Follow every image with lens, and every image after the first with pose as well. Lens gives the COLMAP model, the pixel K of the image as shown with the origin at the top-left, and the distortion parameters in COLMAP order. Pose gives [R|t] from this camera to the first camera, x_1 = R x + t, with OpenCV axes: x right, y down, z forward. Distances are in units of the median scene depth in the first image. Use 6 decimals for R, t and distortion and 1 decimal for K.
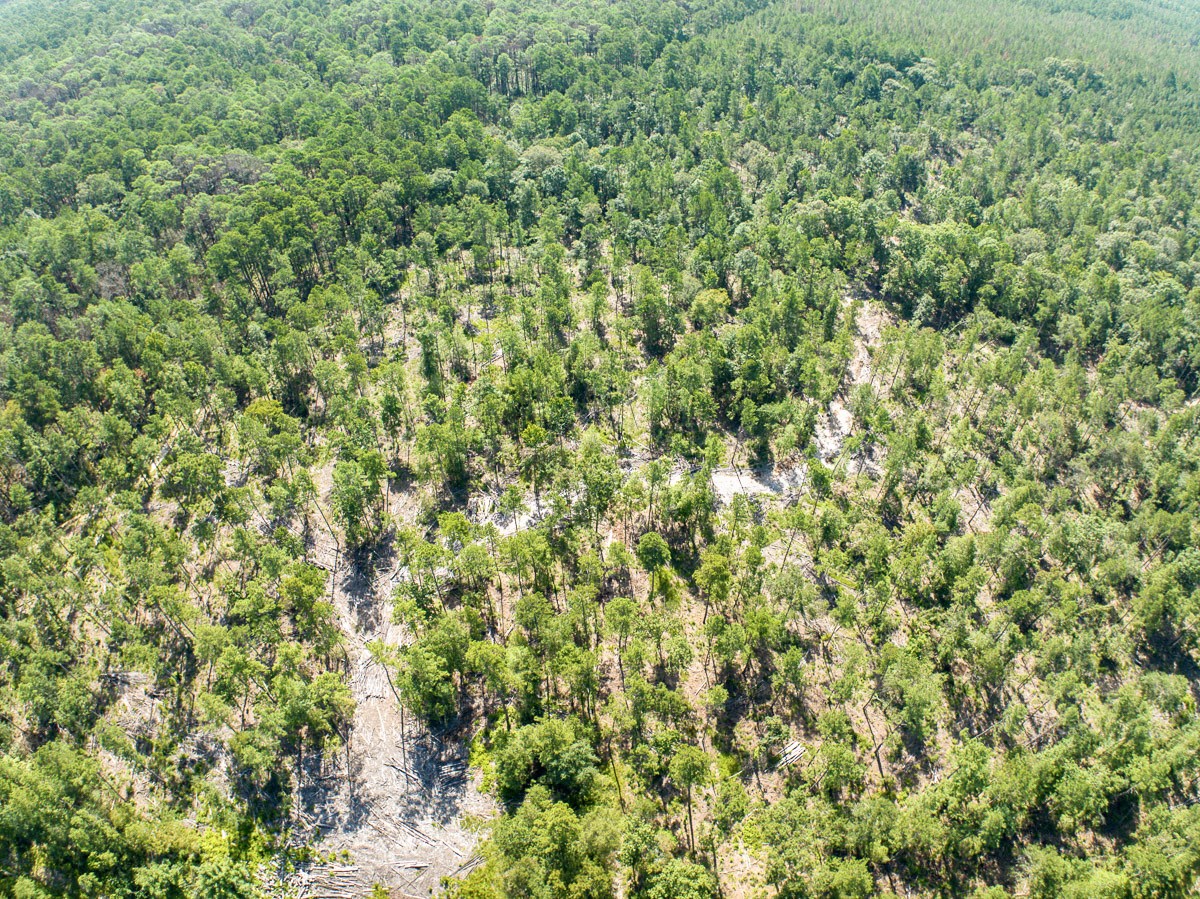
lens RADIAL K [[760.0, 0, 604.9], [0, 760.0, 441.6], [0, 0, 1]] dist [-0.220144, 0.042820]
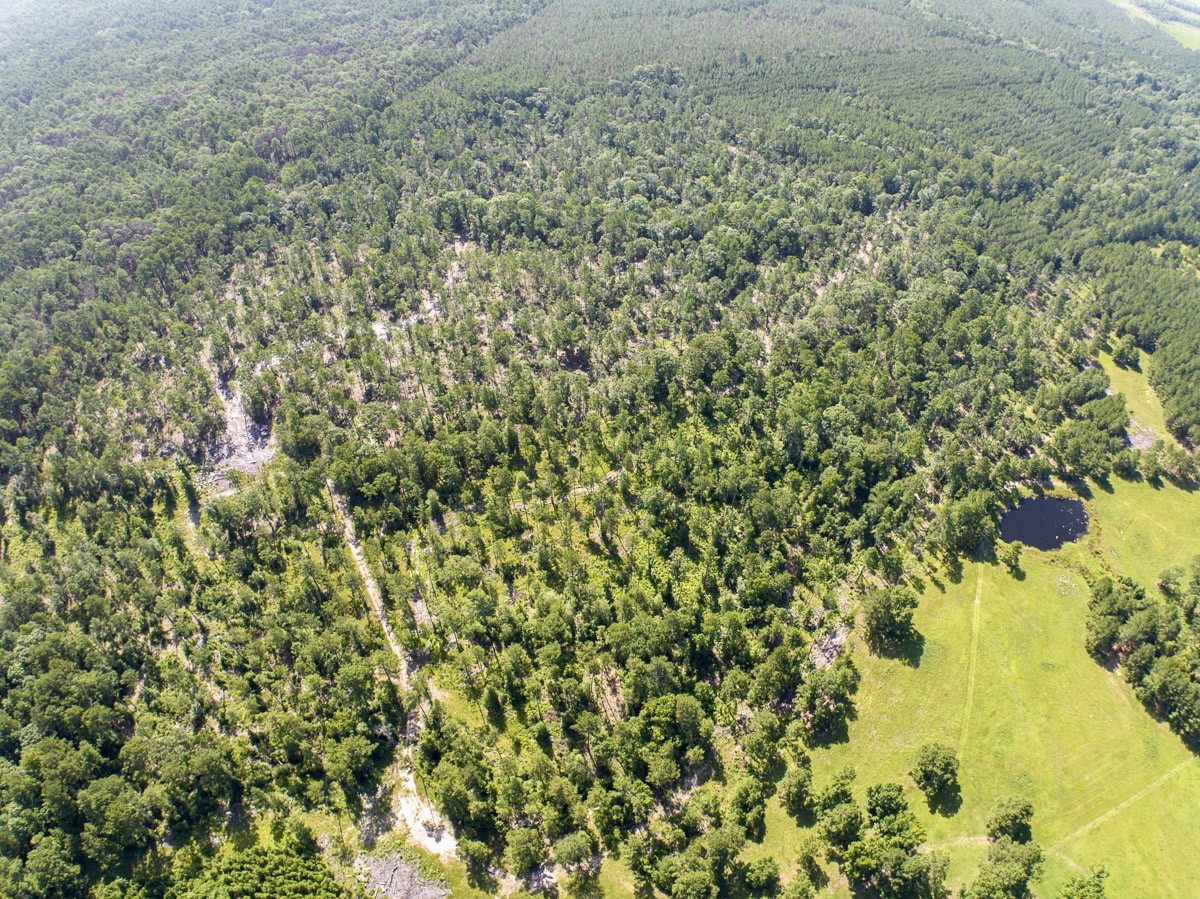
lens RADIAL K [[760.0, 0, 604.9], [0, 760.0, 441.6], [0, 0, 1]] dist [-0.220144, 0.042820]
pose [[0.972977, -0.168830, 0.157520, 0.336647], [0.167811, 0.985619, 0.019841, 0.375209], [-0.158604, 0.007129, 0.987317, -1.063186]]
